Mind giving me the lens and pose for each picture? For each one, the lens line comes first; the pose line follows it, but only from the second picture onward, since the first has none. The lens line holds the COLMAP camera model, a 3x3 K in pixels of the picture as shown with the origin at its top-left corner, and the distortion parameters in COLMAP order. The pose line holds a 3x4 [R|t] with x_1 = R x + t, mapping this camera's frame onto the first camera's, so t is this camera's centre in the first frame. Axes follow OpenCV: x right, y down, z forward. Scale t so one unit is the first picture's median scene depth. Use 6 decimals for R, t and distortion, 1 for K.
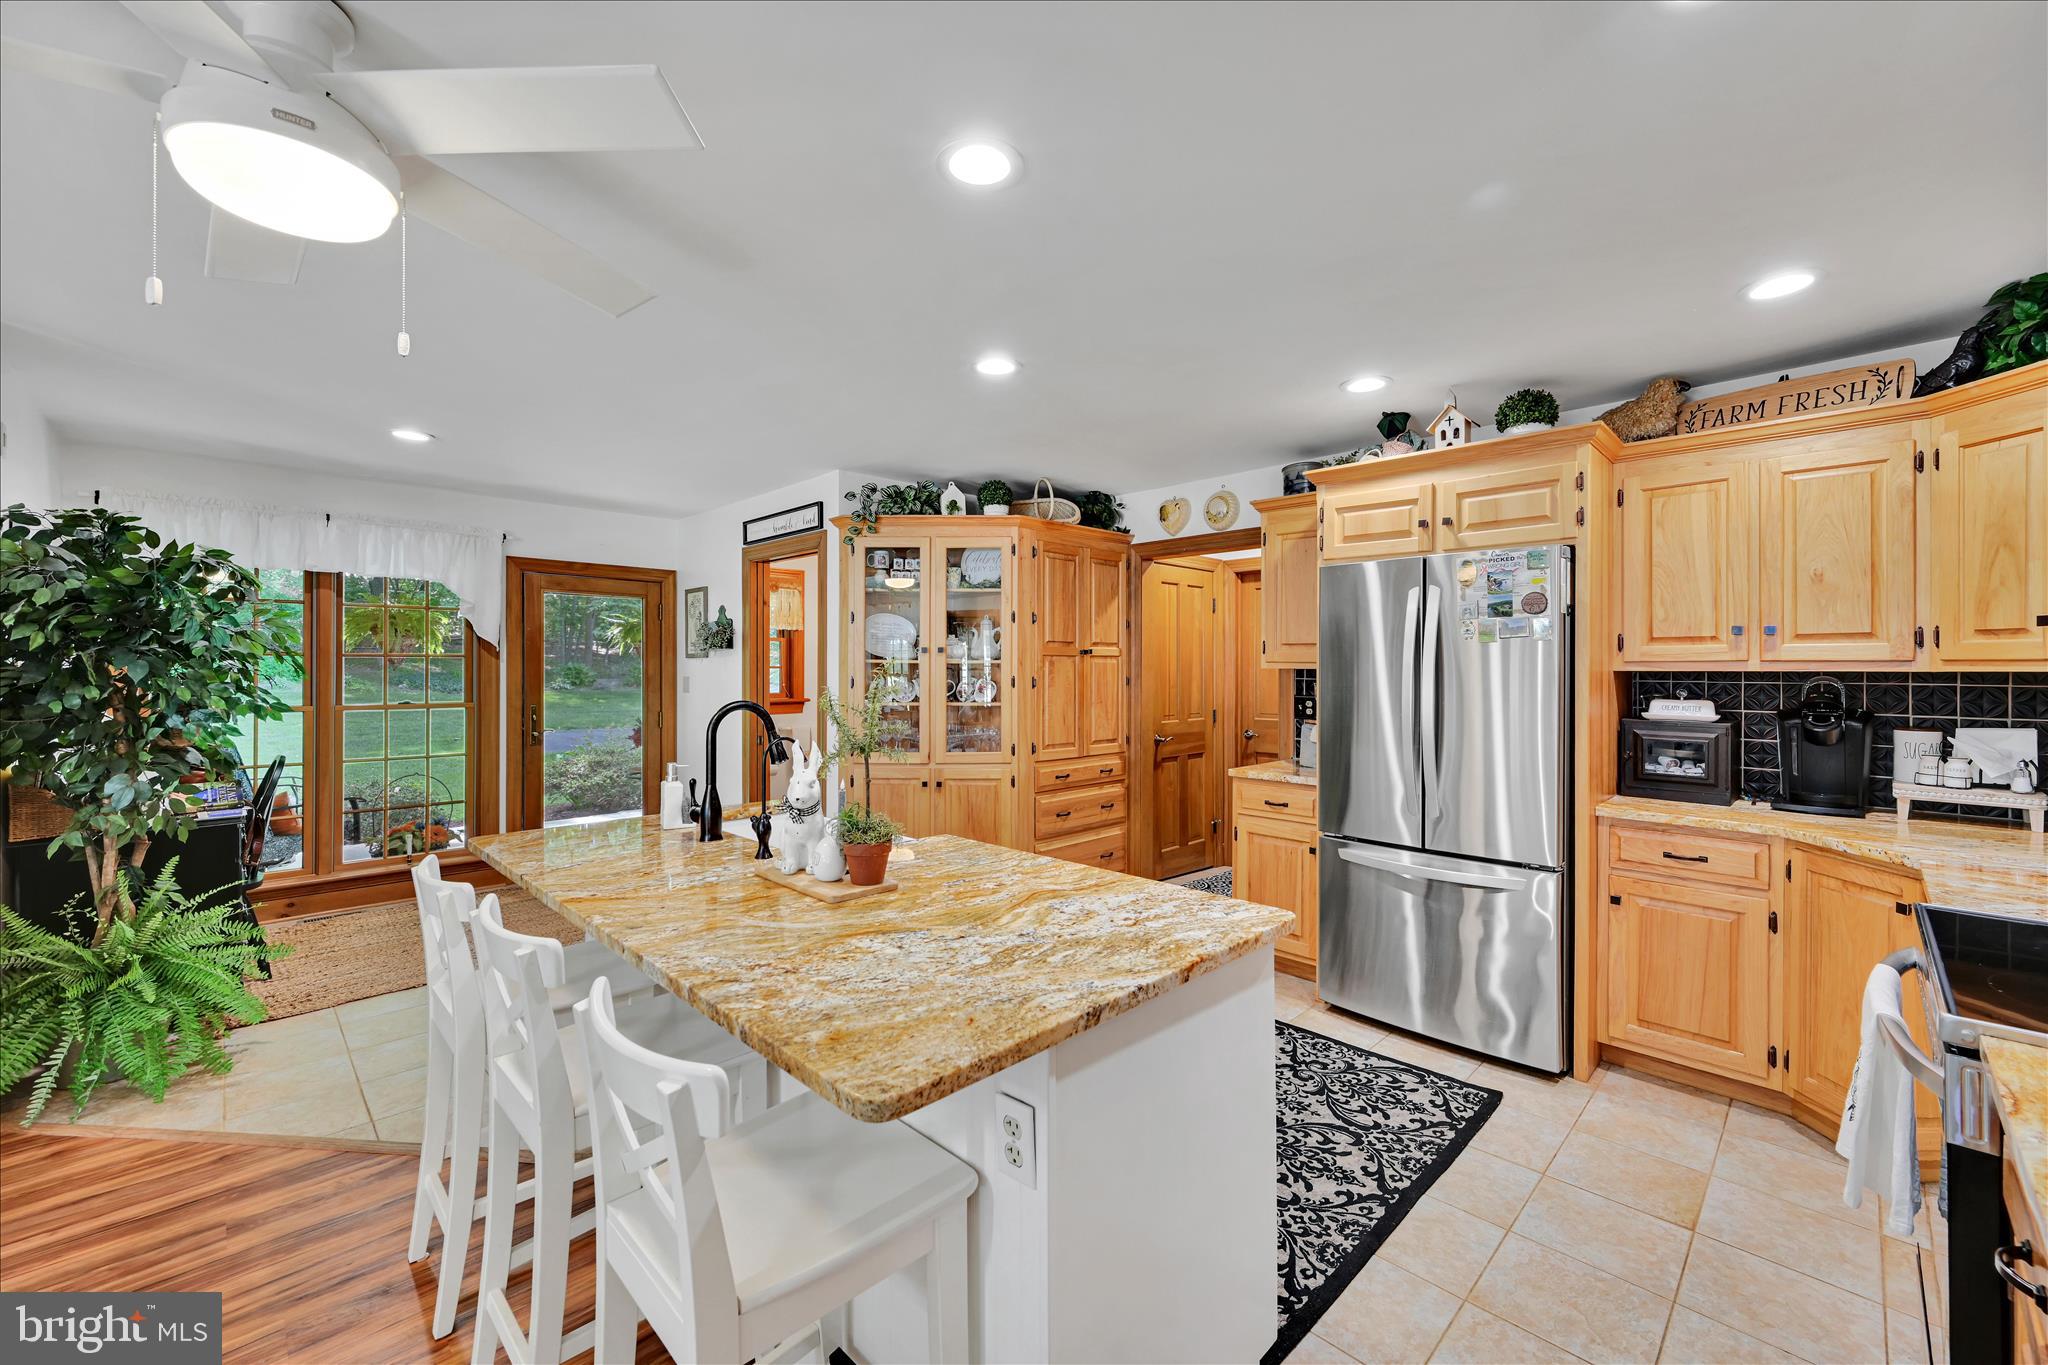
lens RADIAL K [[819.5, 0, 1027.5], [0, 819.5, 670.9], [0, 0, 1]] dist [-0.000367, 0.000109]
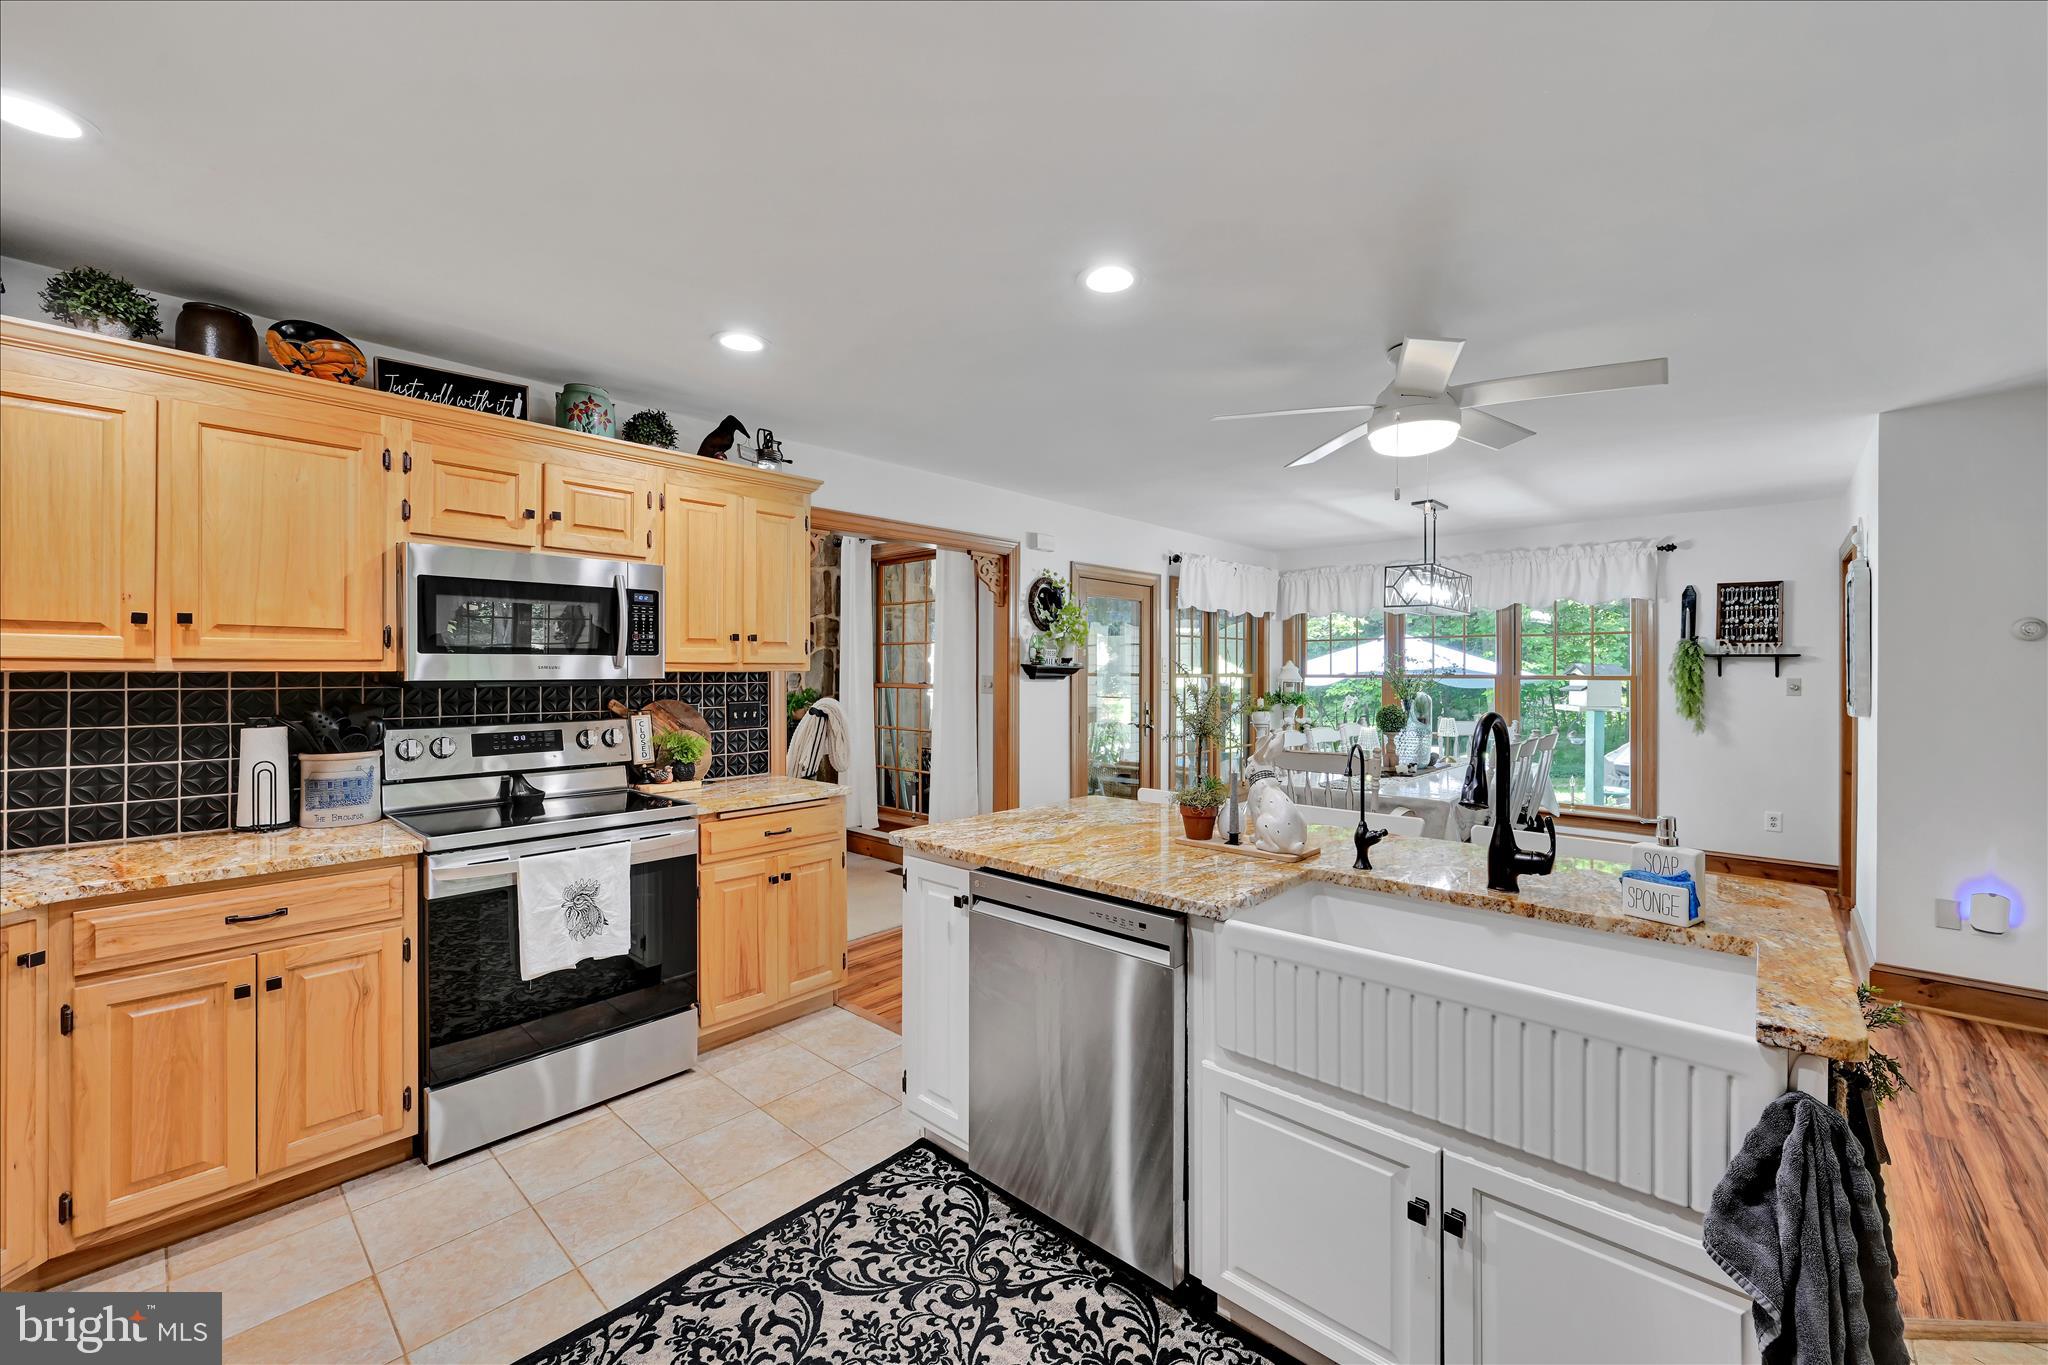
lens RADIAL K [[819.5, 0, 1027.5], [0, 819.5, 670.9], [0, 0, 1]] dist [-0.000367, 0.000109]
pose [[-0.998574, -0.008748, -0.052660, 0.352805], [-0.008380, 0.999939, -0.007211, -0.000625], [0.052720, -0.006759, -0.998586, 1.710413]]
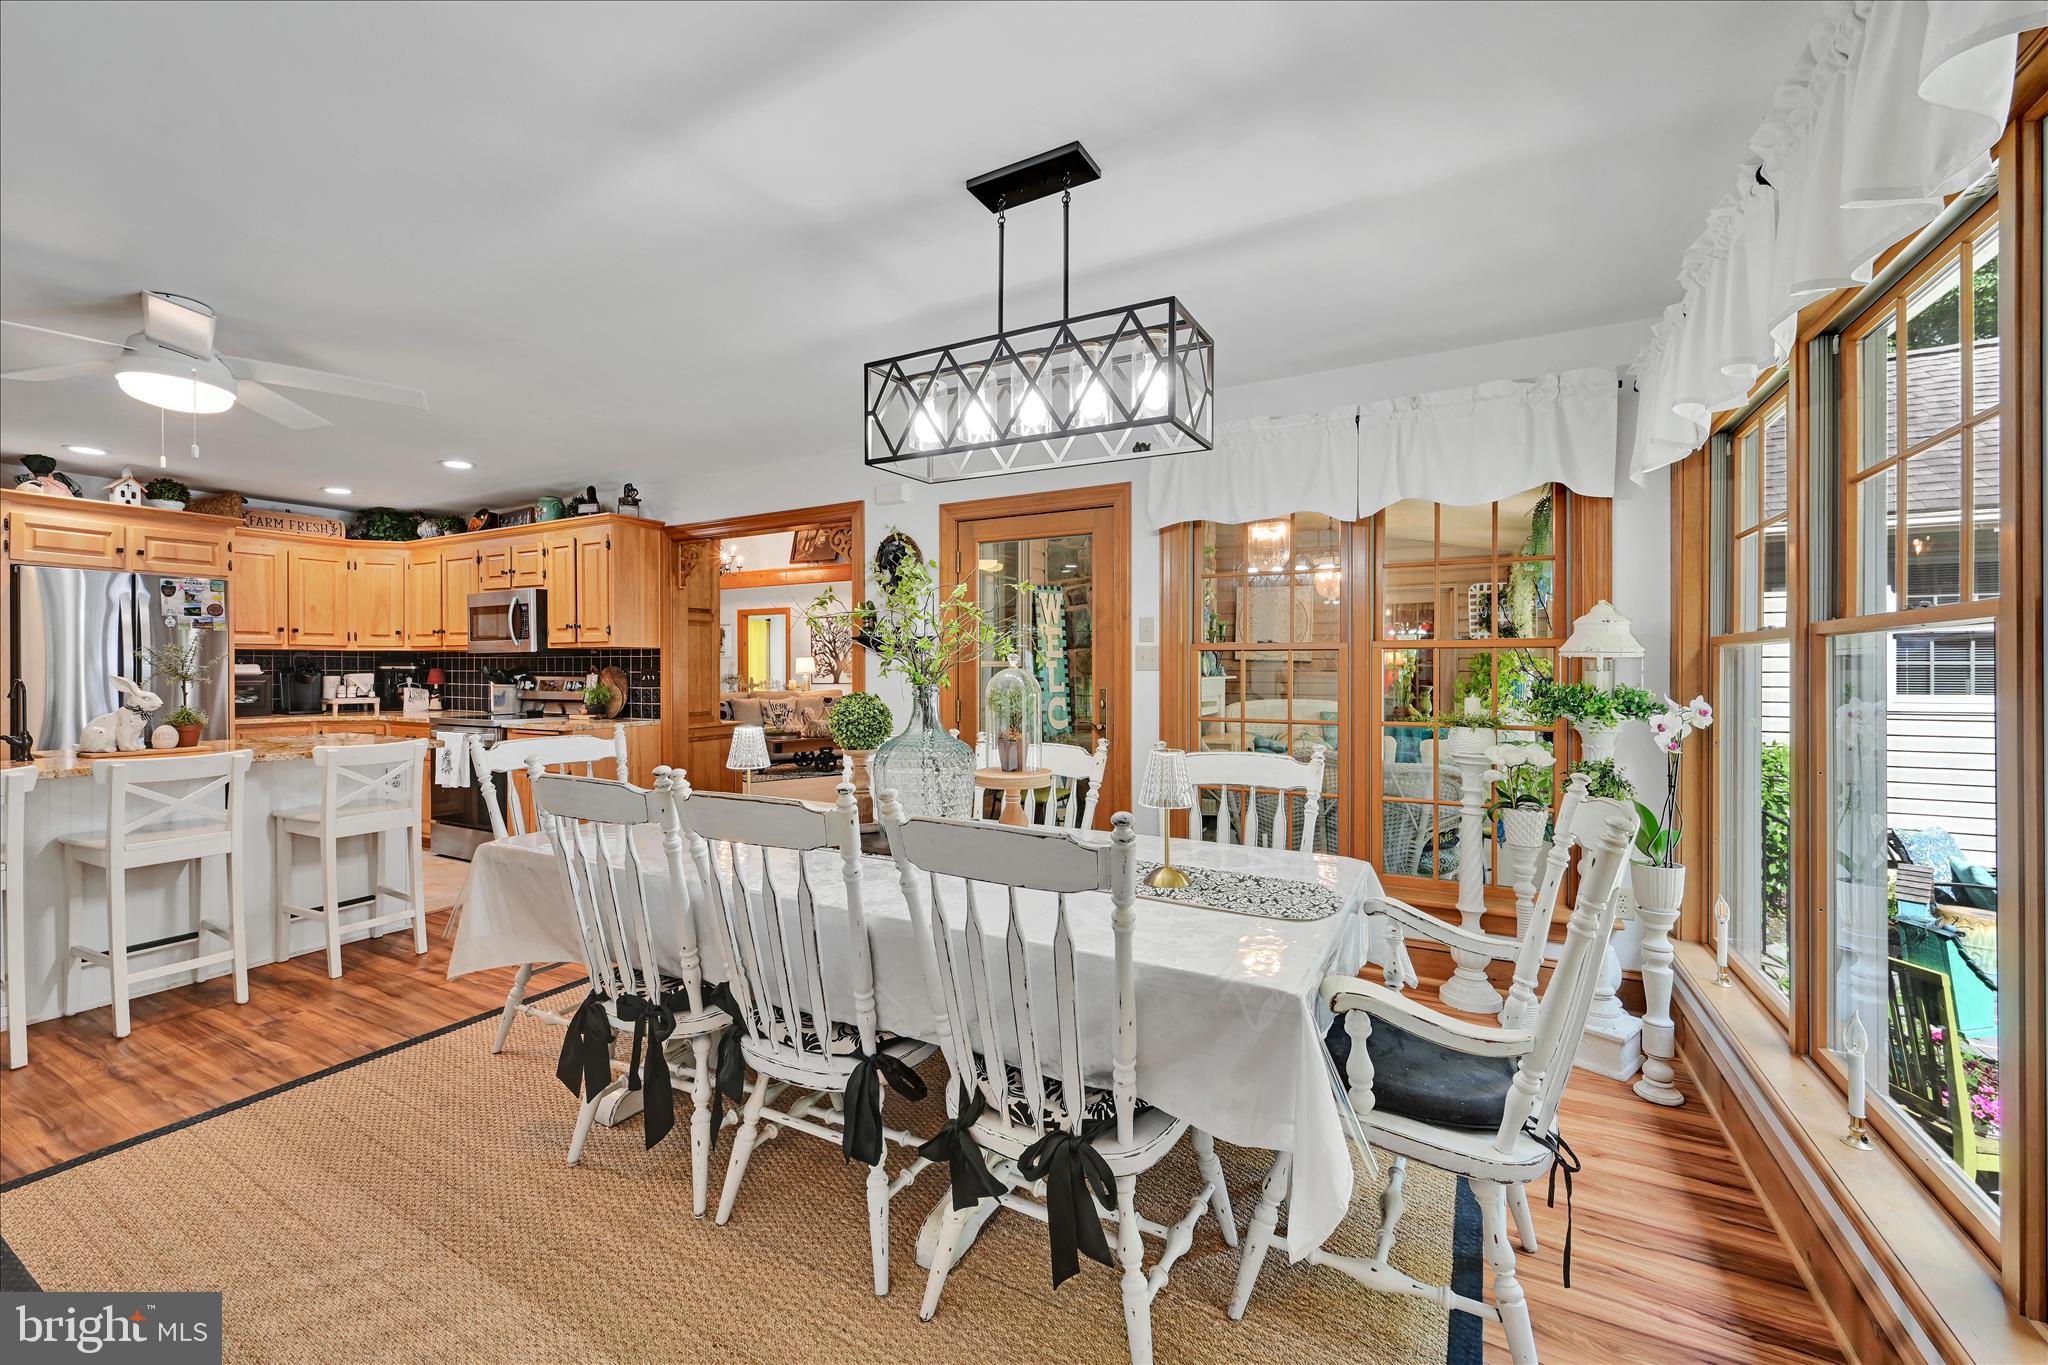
lens RADIAL K [[819.5, 0, 1027.5], [0, 819.5, 670.9], [0, 0, 1]] dist [-0.000367, 0.000109]
pose [[-0.297381, -0.007503, 0.954729, -1.698785], [-0.000298, 0.999970, 0.007766, 0.038901], [-0.954759, 0.002025, -0.297374, -0.194752]]
